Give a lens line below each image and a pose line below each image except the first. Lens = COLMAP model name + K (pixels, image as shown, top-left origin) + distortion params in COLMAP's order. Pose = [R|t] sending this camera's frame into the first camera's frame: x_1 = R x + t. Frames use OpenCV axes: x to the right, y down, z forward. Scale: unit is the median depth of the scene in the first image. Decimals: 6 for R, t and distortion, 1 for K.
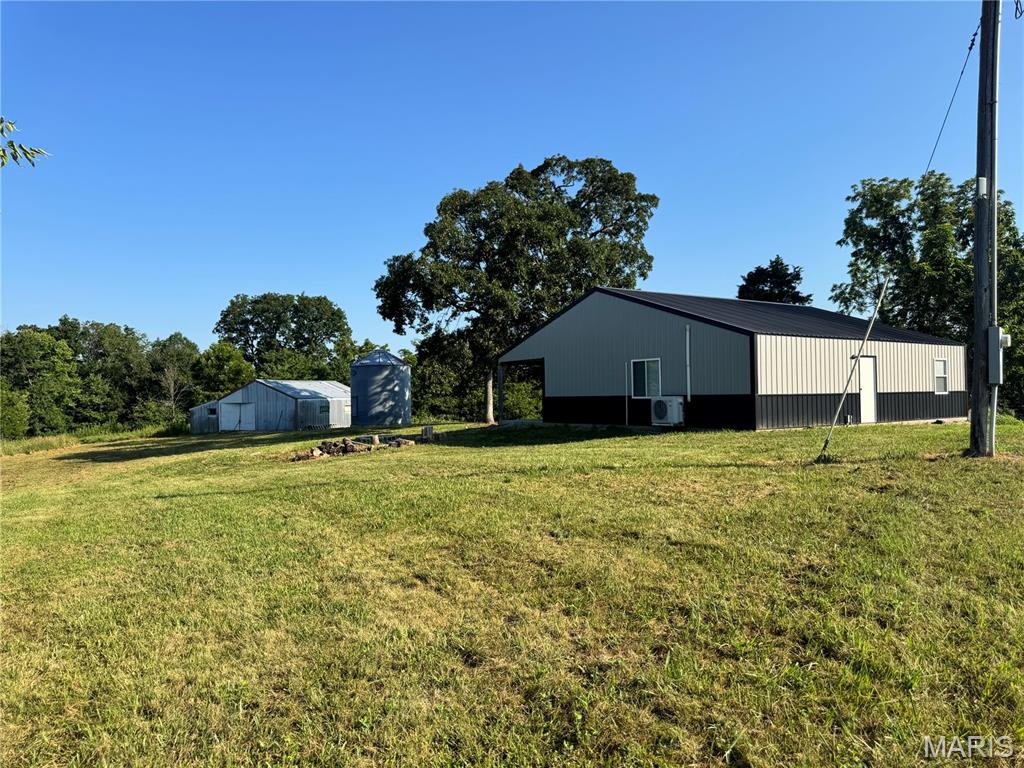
lens RADIAL K [[711.5, 0, 508.7], [0, 711.5, 390.0], [0, 0, 1]] dist [0.035514, -0.001161]
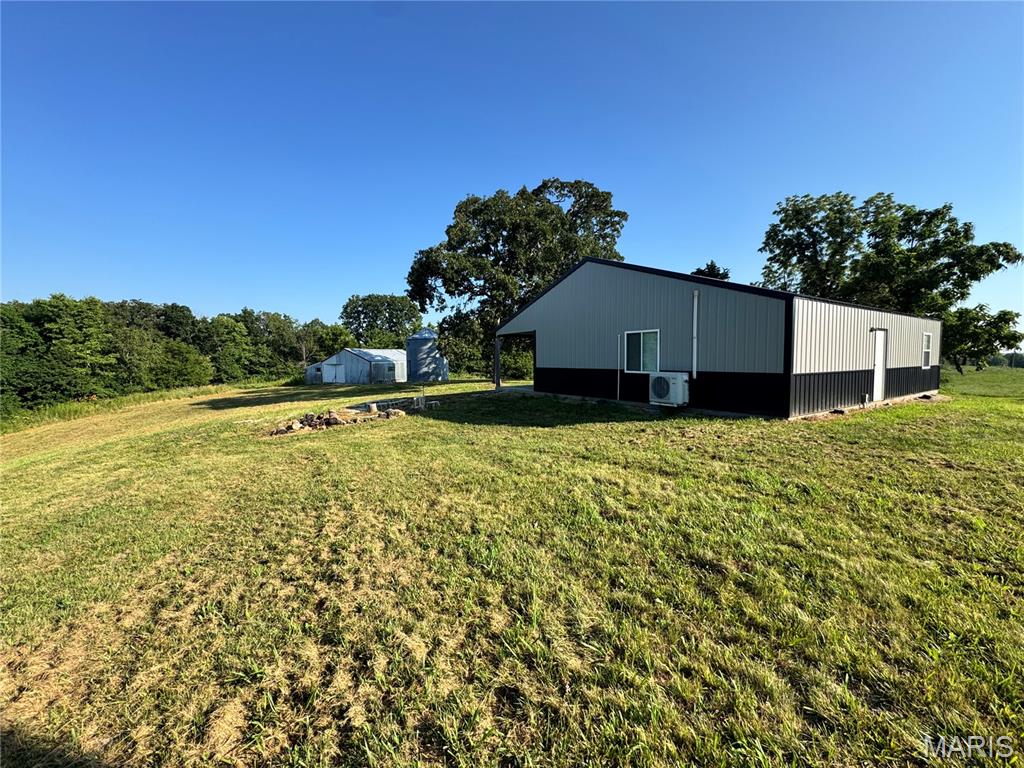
lens RADIAL K [[408.1, 0, 516.5], [0, 408.1, 381.9], [0, 0, 1]] dist [-0.002335, 0.000314]
pose [[0.999769, 0.008185, -0.019893, 0.020248], [-0.006847, 0.997768, 0.066418, -0.005505], [0.020392, -0.066266, 0.997594, 0.230042]]
